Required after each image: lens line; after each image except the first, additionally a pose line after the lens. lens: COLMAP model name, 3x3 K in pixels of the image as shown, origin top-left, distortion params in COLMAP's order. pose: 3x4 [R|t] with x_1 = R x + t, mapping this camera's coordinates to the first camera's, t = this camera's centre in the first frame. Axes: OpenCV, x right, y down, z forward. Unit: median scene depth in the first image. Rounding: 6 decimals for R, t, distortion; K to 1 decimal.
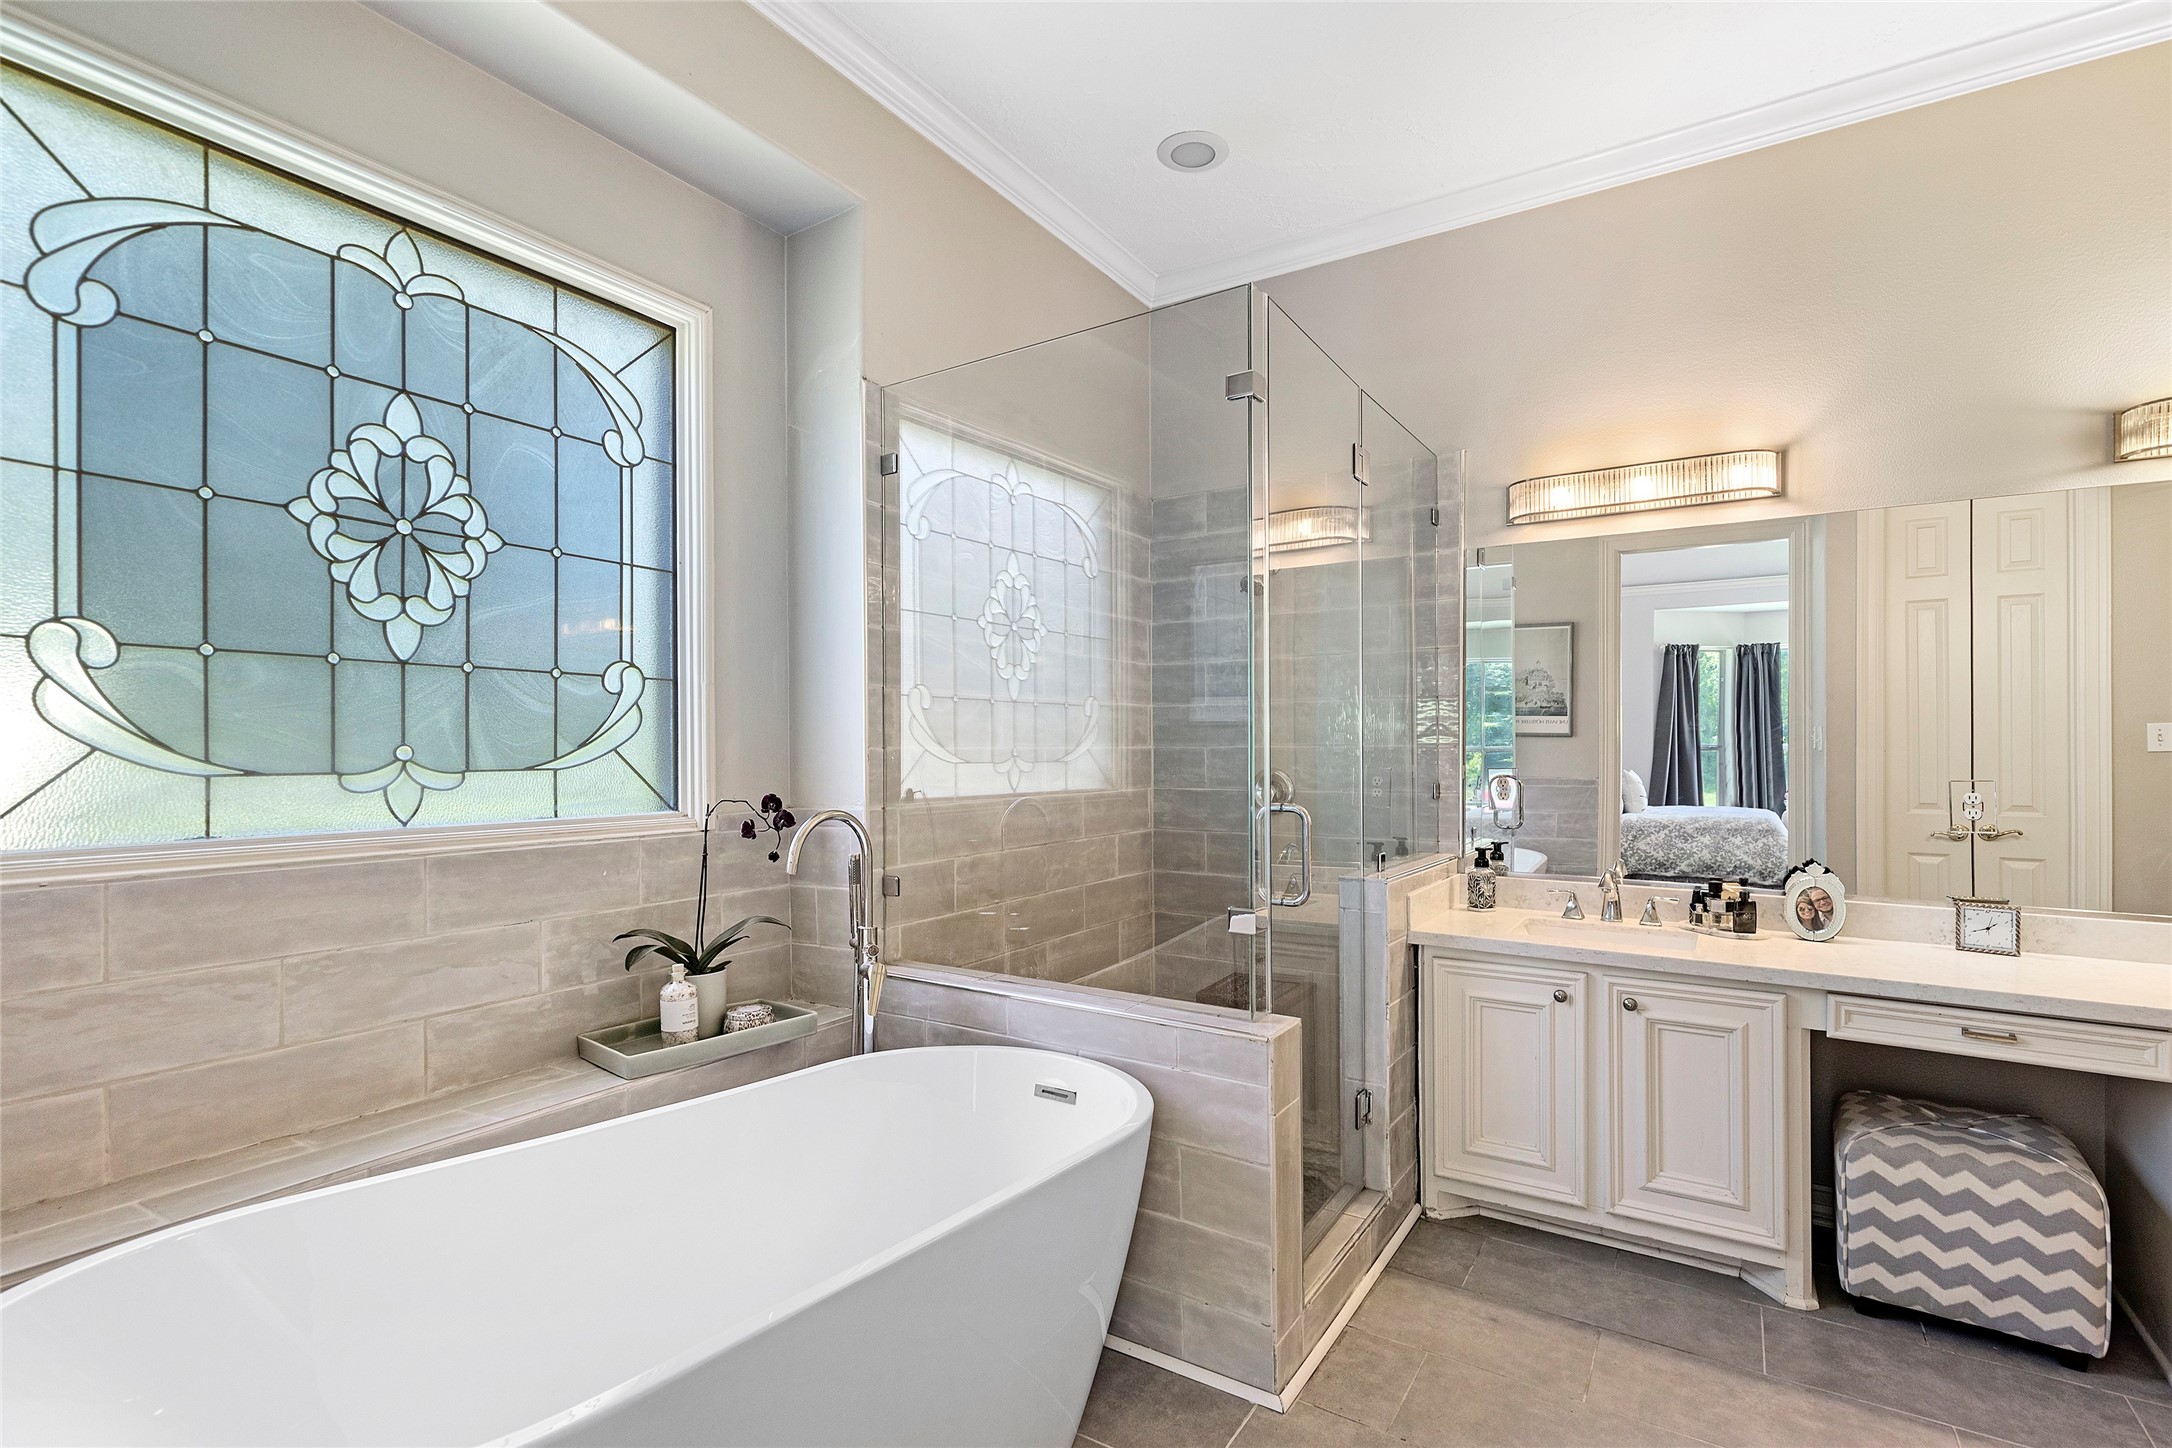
lens RADIAL K [[985.2, 0, 1118.6], [0, 985.2, 744.1], [0, 0, 1]] dist [-0.000426, 0.000199]
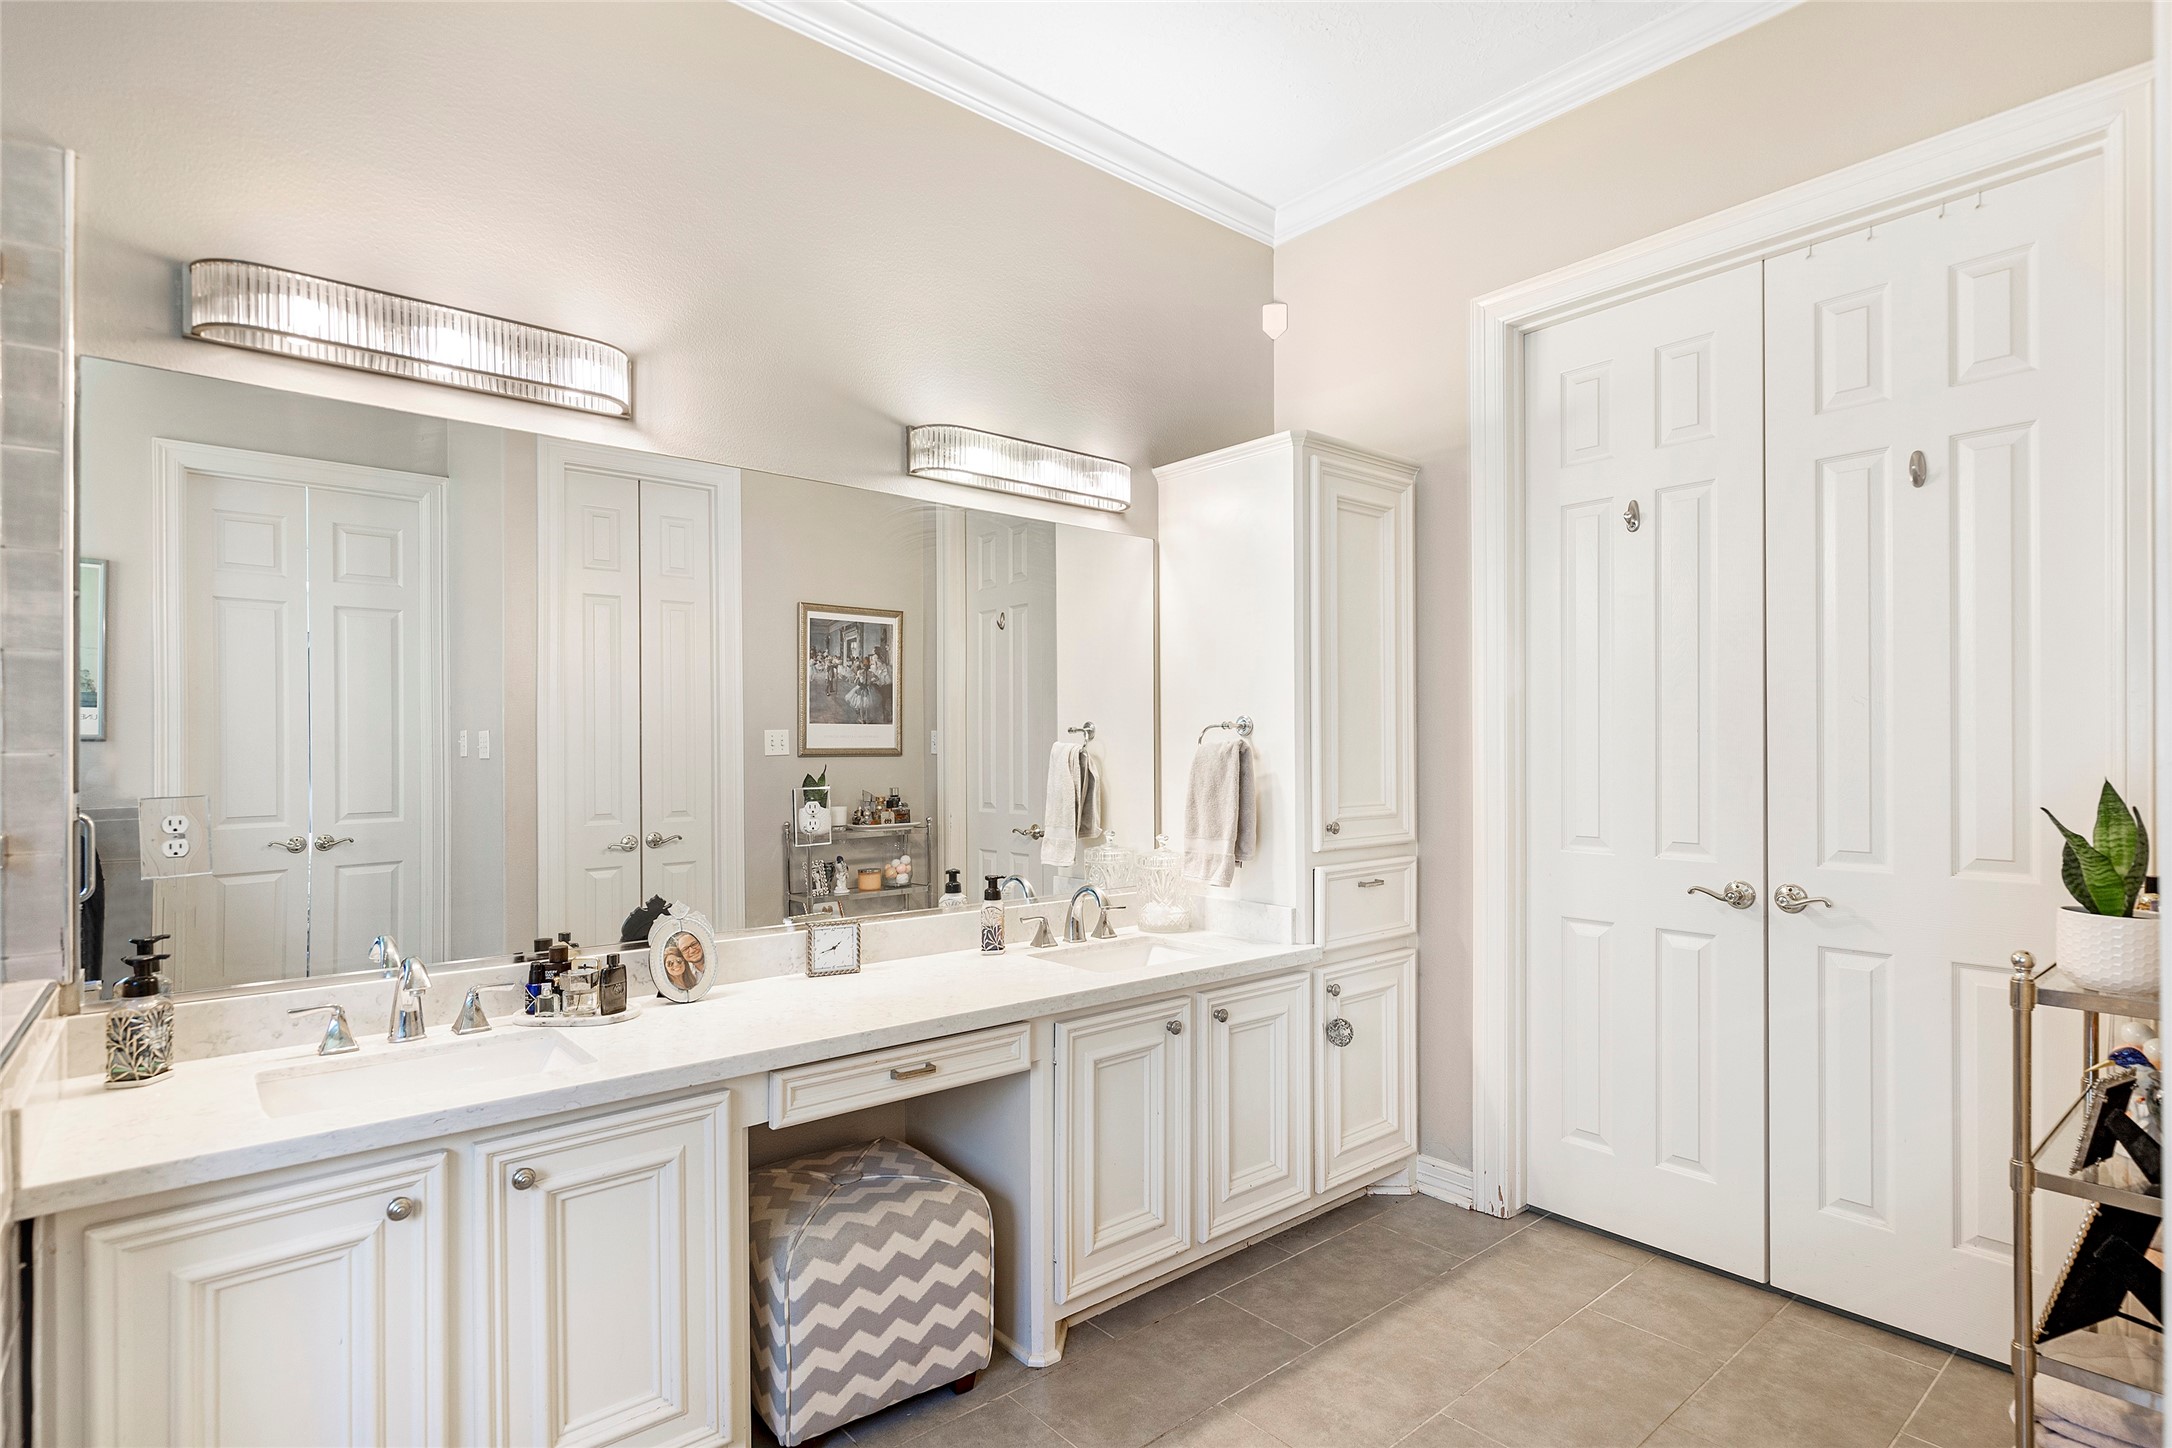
lens RADIAL K [[1081.3, 0, 1082.7], [0, 1081.3, 744.6], [0, 0, 1]] dist [0.000791, -0.000036]
pose [[0.317755, 0.000528, 0.948173, -0.001527], [0.005582, 0.999981, -0.002428, 0.001086], [-0.948156, 0.006064, 0.317746, 0.454570]]
